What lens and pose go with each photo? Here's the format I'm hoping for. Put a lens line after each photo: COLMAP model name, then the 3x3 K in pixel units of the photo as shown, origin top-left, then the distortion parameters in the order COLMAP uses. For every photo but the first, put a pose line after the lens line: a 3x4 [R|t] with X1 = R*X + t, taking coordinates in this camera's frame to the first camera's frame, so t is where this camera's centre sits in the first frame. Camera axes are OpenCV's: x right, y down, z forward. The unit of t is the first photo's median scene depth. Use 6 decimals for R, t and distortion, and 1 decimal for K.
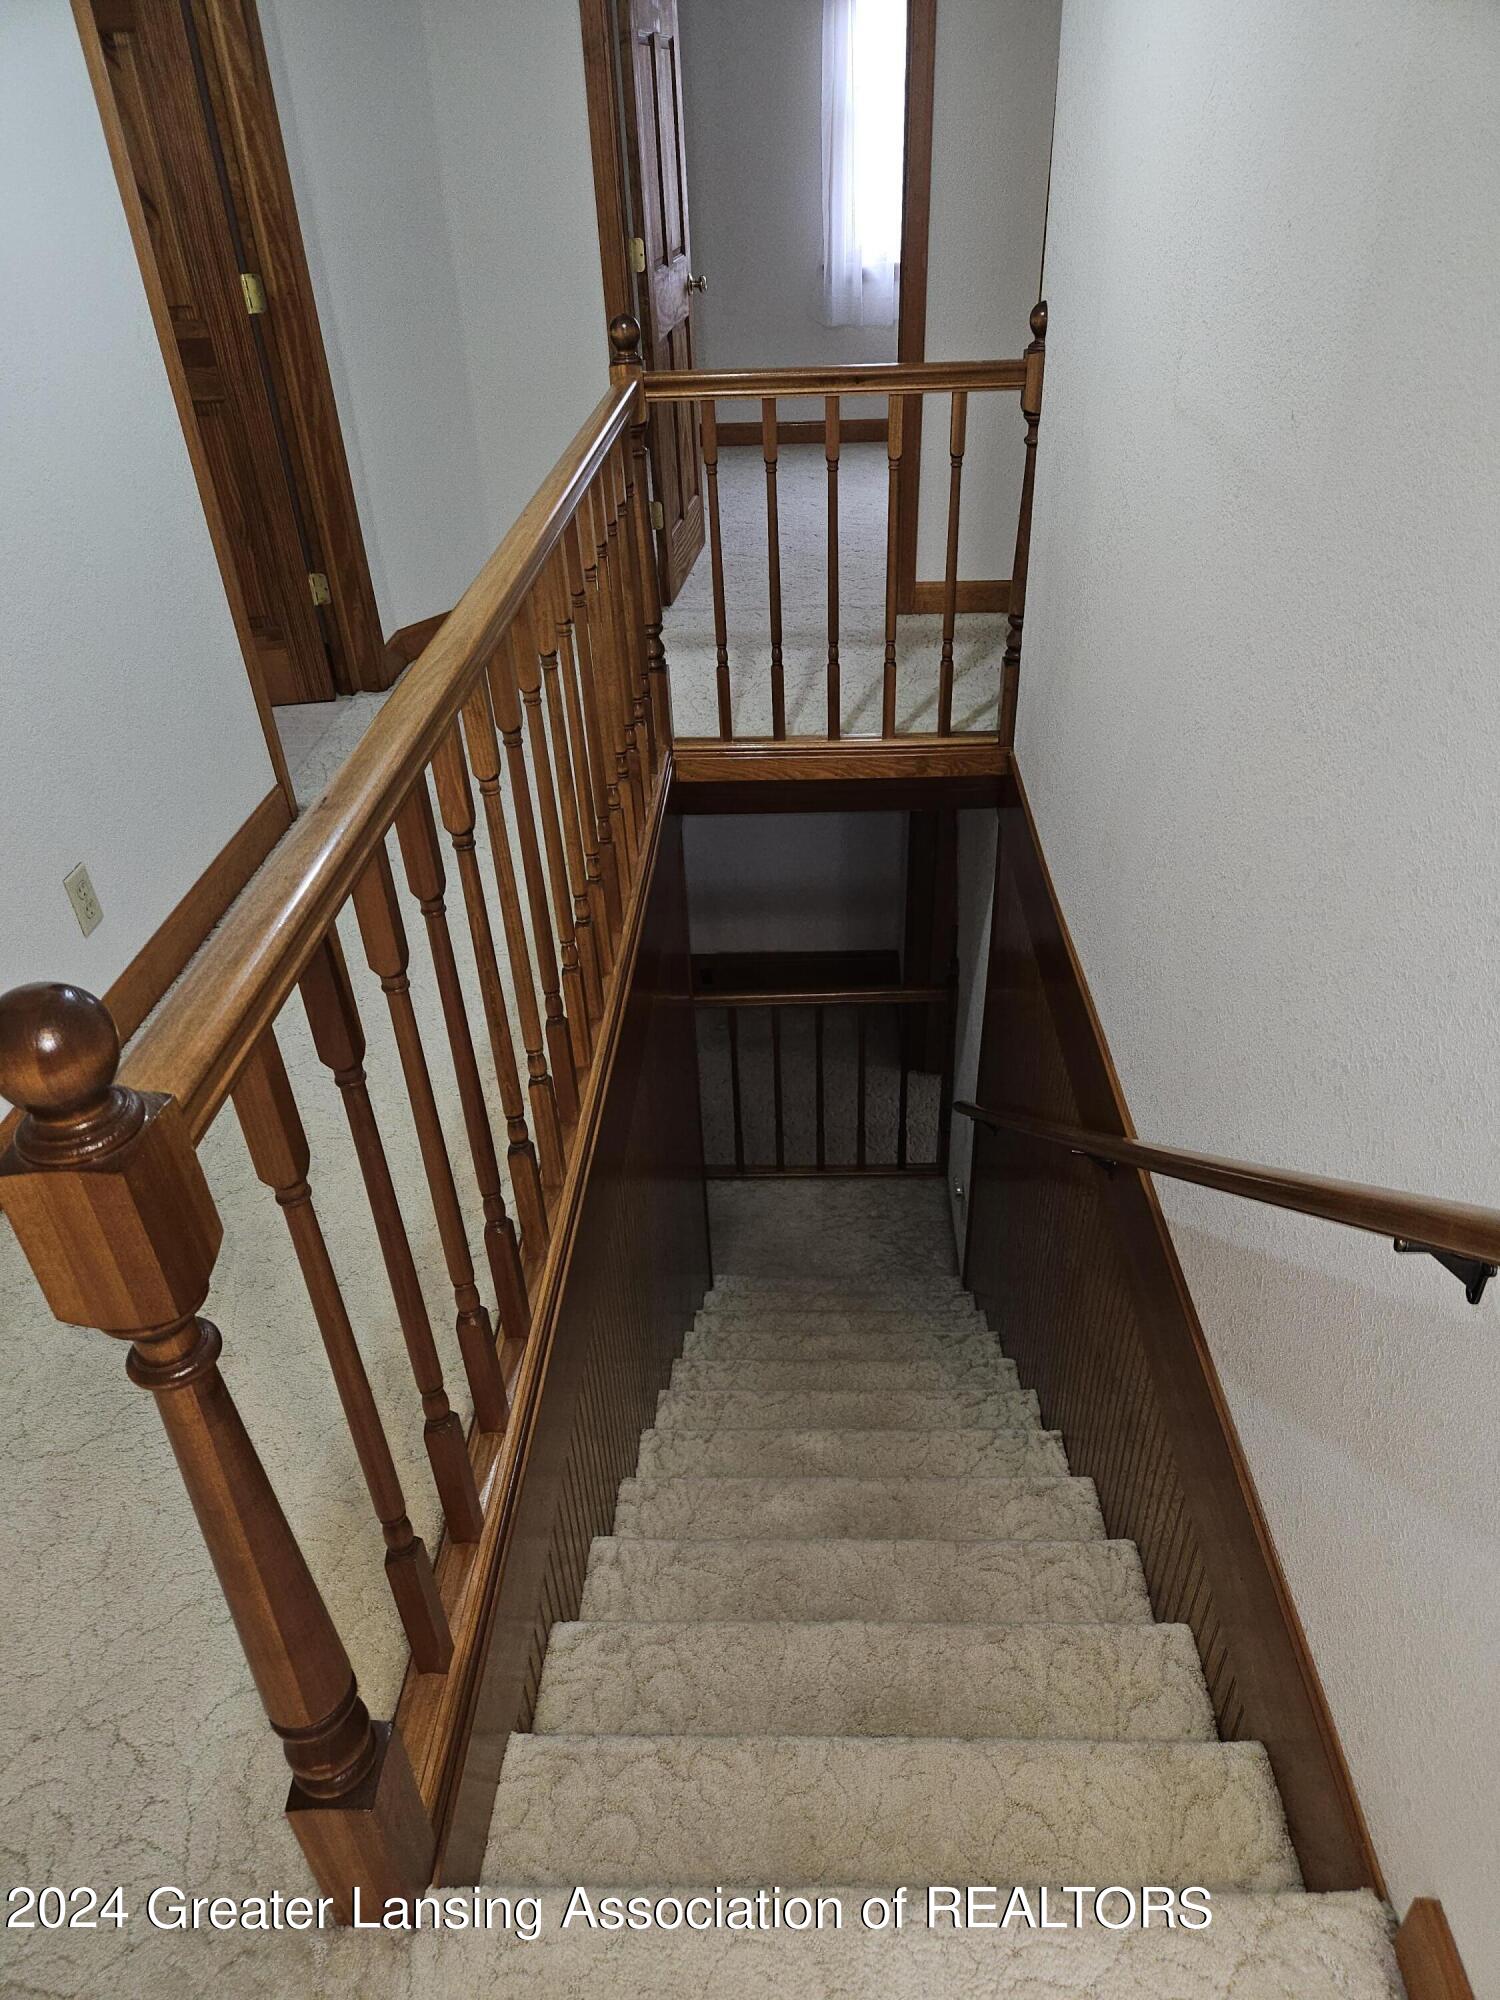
lens RADIAL K [[1330.6, 0, 782.2], [0, 1330.6, 1007.5], [0, 0, 1]] dist [0.074556, -0.066710]
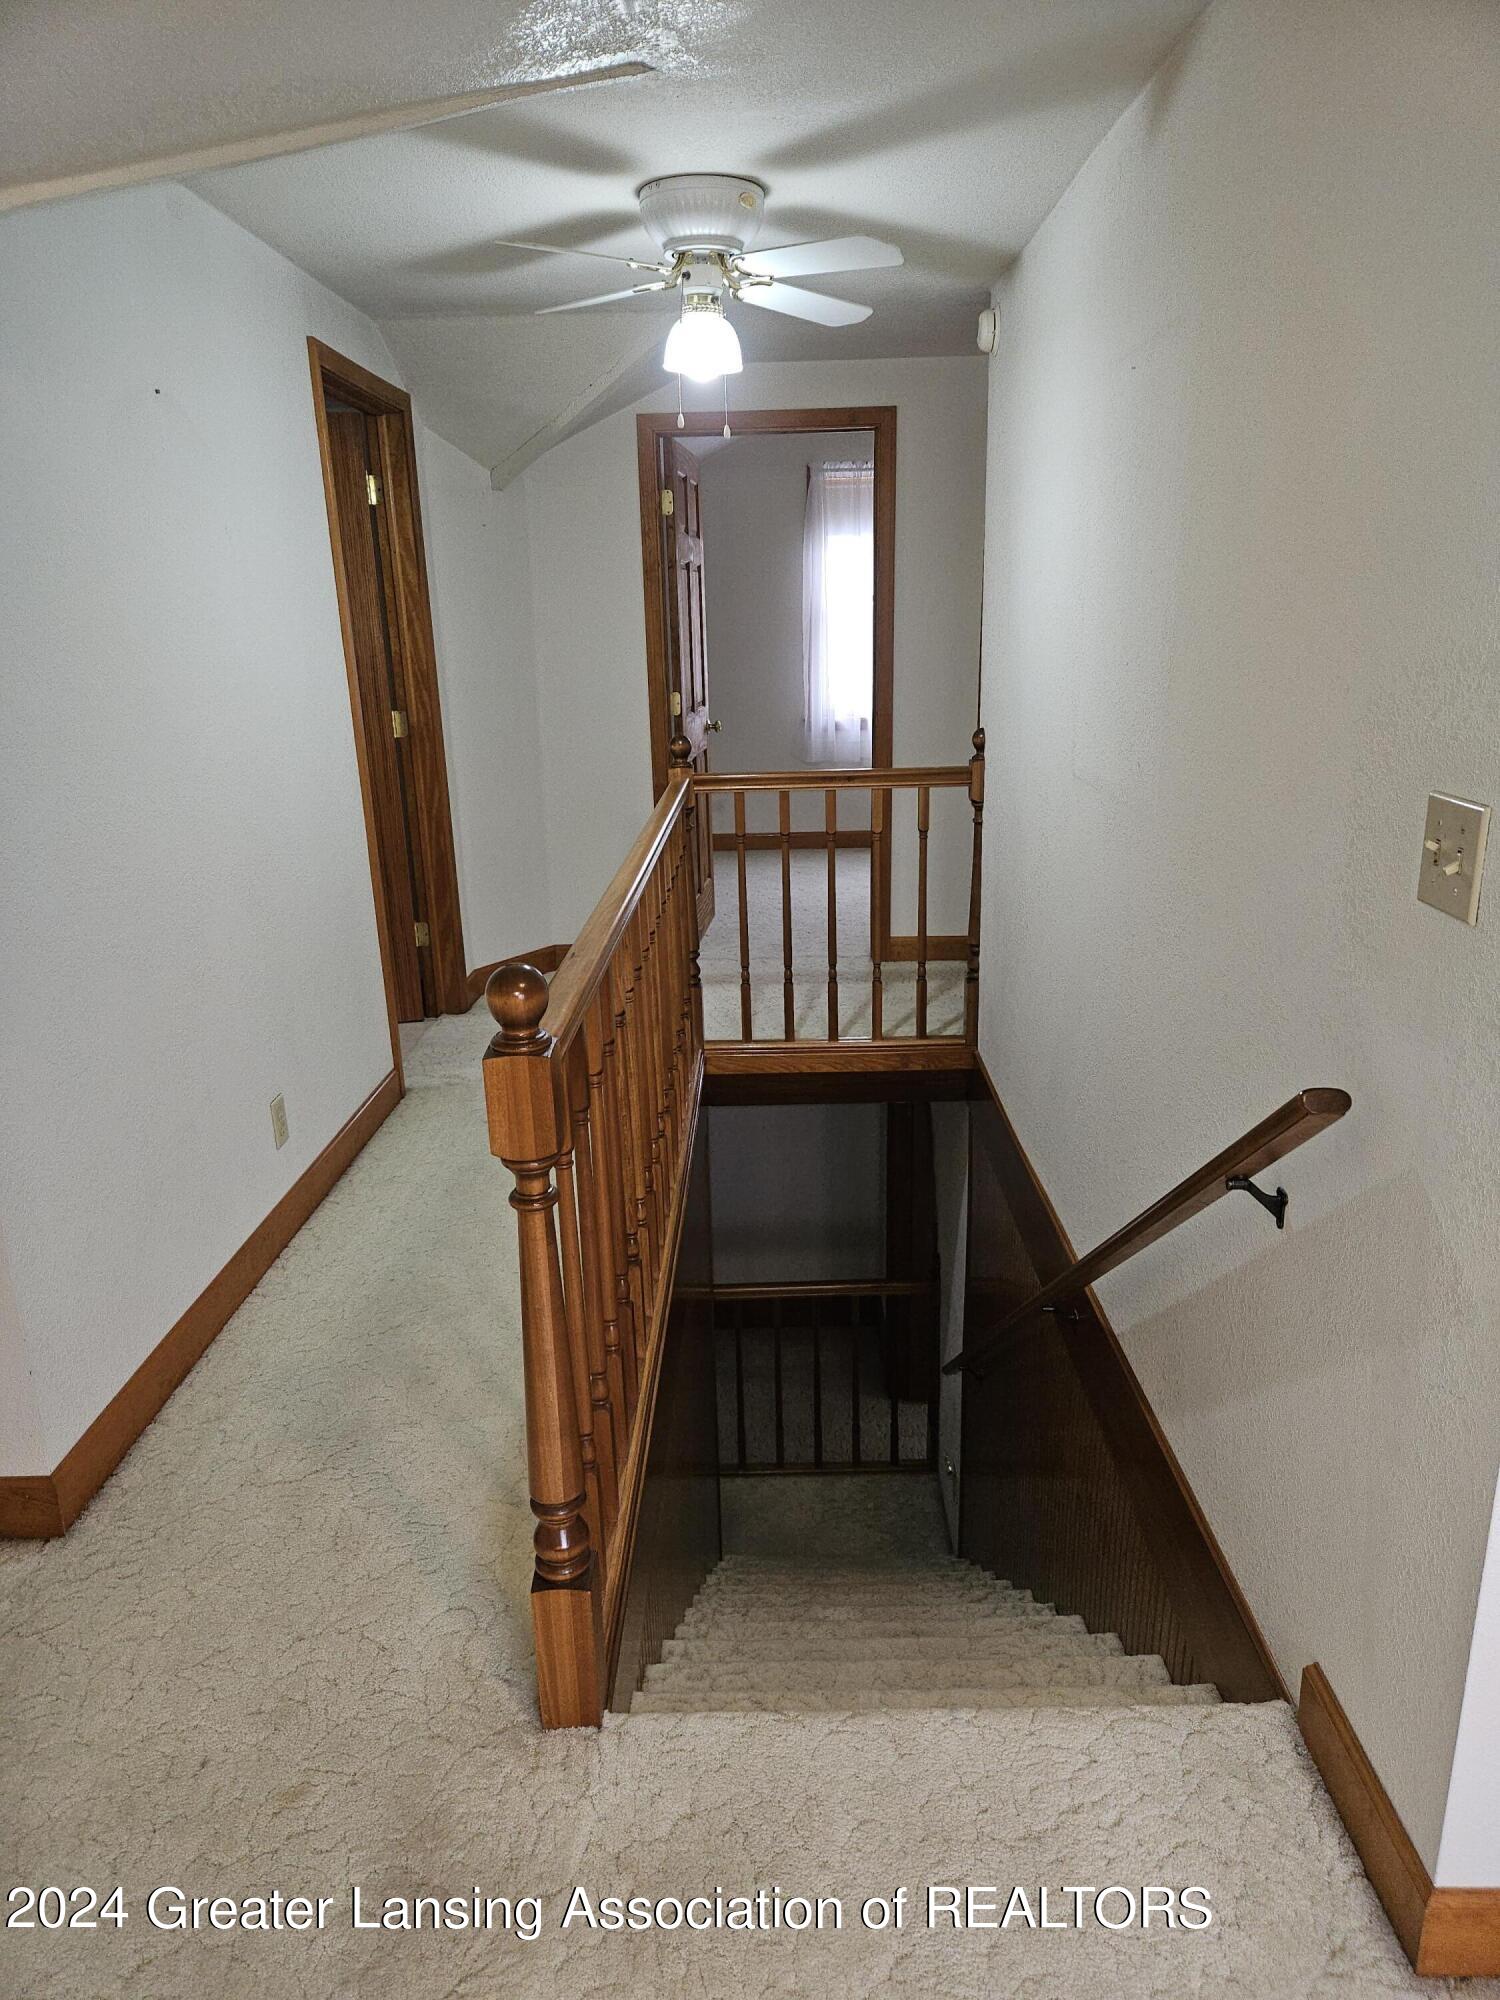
lens RADIAL K [[1330.6, 0, 782.2], [0, 1330.6, 1007.5], [0, 0, 1]] dist [0.074556, -0.066710]
pose [[0.999646, -0.002229, 0.026515, -0.041331], [0.009986, 0.955083, -0.296170, 0.133673], [-0.024664, 0.296330, 0.954767, -0.188955]]
